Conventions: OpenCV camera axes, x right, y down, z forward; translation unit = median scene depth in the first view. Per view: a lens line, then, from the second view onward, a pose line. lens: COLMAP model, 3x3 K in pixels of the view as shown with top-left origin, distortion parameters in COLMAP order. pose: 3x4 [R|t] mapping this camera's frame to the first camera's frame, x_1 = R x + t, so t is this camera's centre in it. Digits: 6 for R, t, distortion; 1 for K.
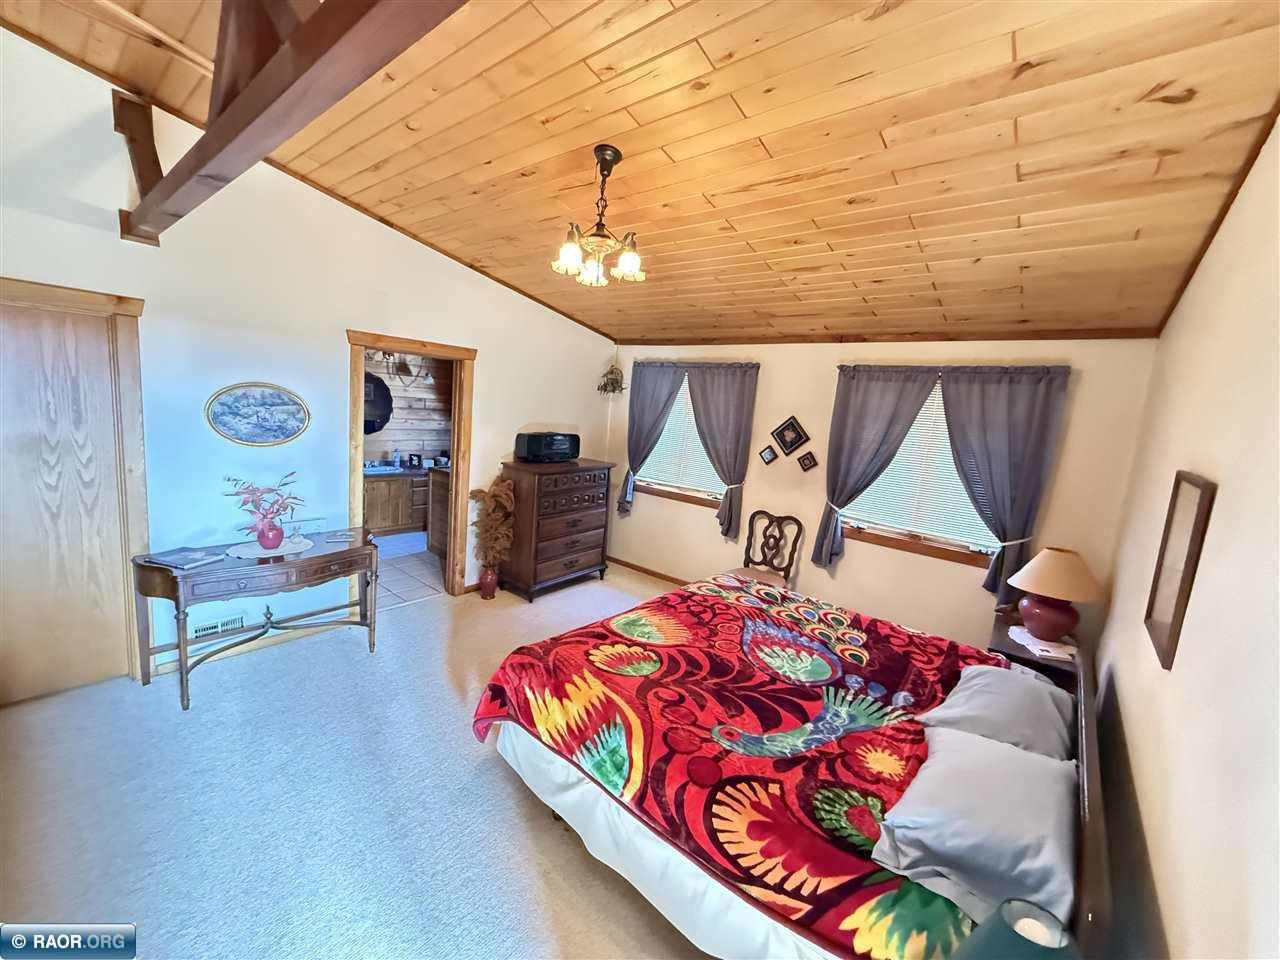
lens RADIAL K [[511.0, 0, 637.2], [0, 511.0, 476.7], [0, 0, 1]] dist [0.000506, -0.000125]
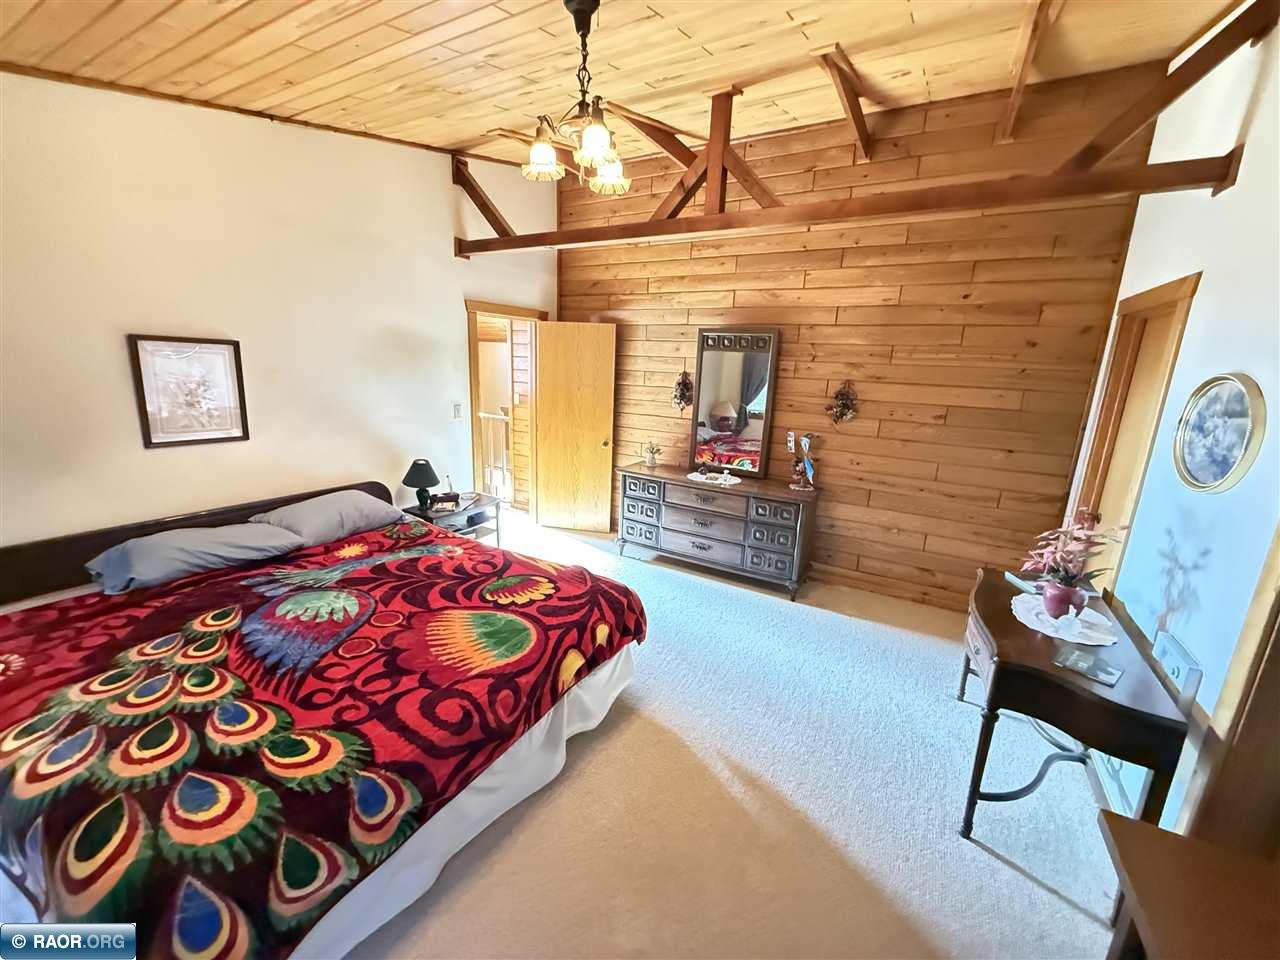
lens RADIAL K [[511.0, 0, 638.3], [0, 511.0, 477.2], [0, 0, 1]] dist [0.000506, -0.000125]
pose [[-0.978822, -0.077494, -0.189481, -0.044429], [-0.140262, 0.928060, 0.345009, -0.220757], [0.149113, 0.364279, -0.919275, 1.778666]]
